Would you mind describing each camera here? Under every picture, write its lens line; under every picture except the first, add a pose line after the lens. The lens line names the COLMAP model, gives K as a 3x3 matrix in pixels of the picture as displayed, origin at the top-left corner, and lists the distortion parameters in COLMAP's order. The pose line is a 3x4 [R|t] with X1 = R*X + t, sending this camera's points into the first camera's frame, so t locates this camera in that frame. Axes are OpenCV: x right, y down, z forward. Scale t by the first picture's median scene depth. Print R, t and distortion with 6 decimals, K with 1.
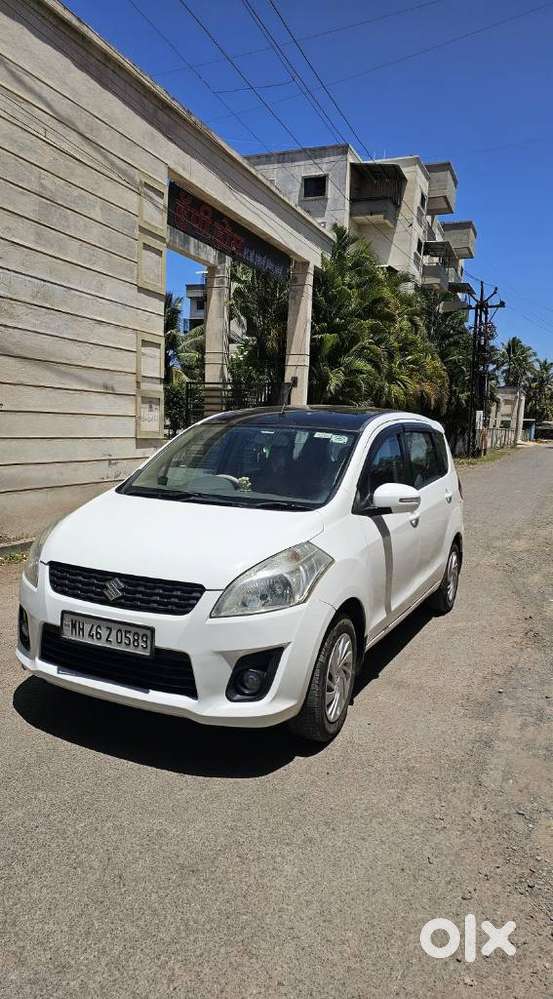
lens RADIAL K [[677.7, 0, 276.5], [0, 677.7, 499.5], [0, 0, 1]] dist [0.004438, -0.001174]
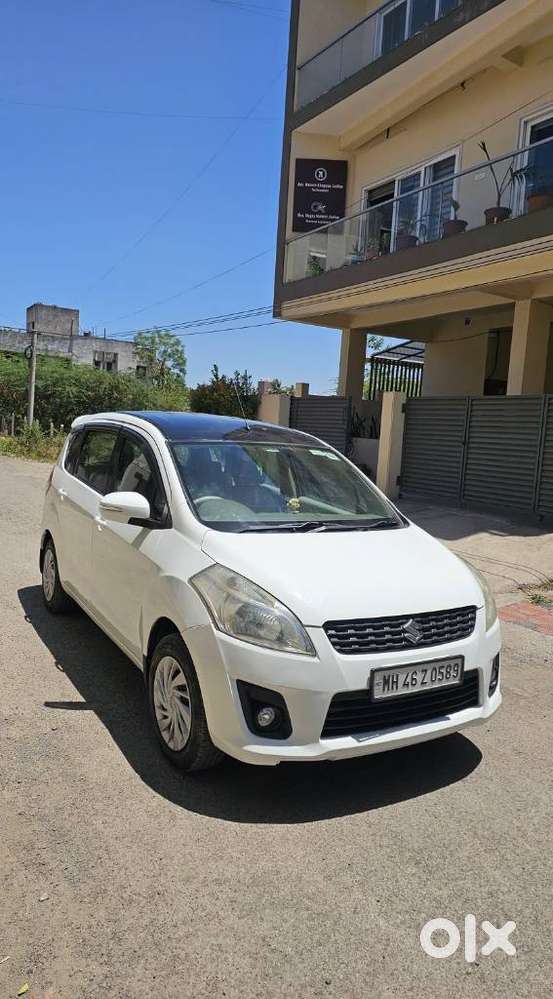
lens RADIAL K [[677.7, 0, 276.5], [0, 677.7, 499.5], [0, 0, 1]] dist [0.004438, -0.001174]
pose [[0.565313, -0.091890, 0.819743, -0.832648], [0.049281, 0.995763, 0.077636, -0.103502], [-0.823403, -0.003491, 0.567446, 0.449851]]
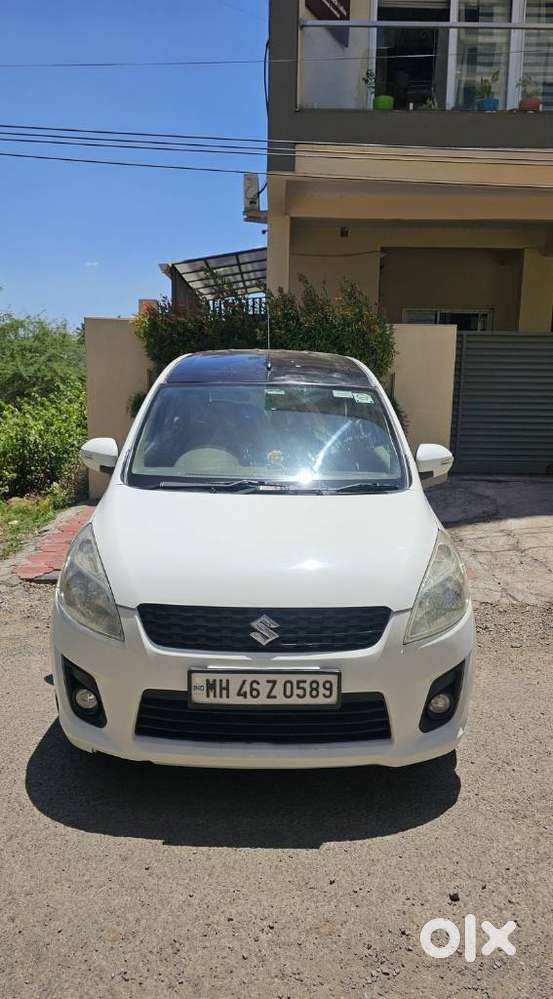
lens RADIAL K [[677.7, 0, 276.5], [0, 677.7, 499.5], [0, 0, 1]] dist [0.004438, -0.001174]
pose [[0.897987, -0.119290, 0.423544, -0.393460], [0.066516, 0.988290, 0.137324, -0.085855], [-0.434965, -0.095143, 0.895407, 0.238589]]
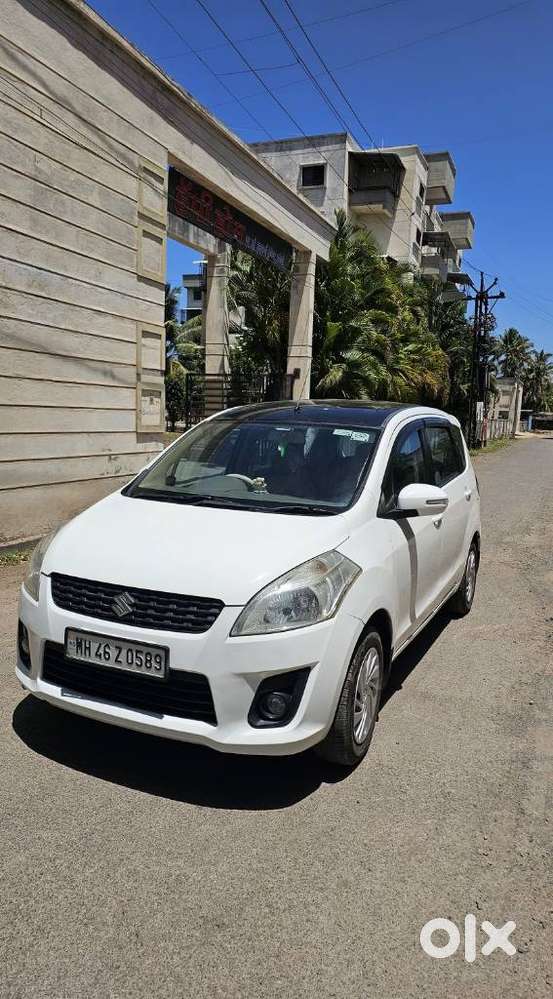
lens RADIAL K [[678.6, 0, 288.6], [0, 678.6, 498.5], [0, 0, 1]] dist [0.000887, -0.002799]
pose [[0.999783, -0.004732, 0.020307, -0.025944], [0.004504, 0.999926, 0.011261, -0.014330], [-0.020359, -0.011167, 0.999730, 0.061836]]
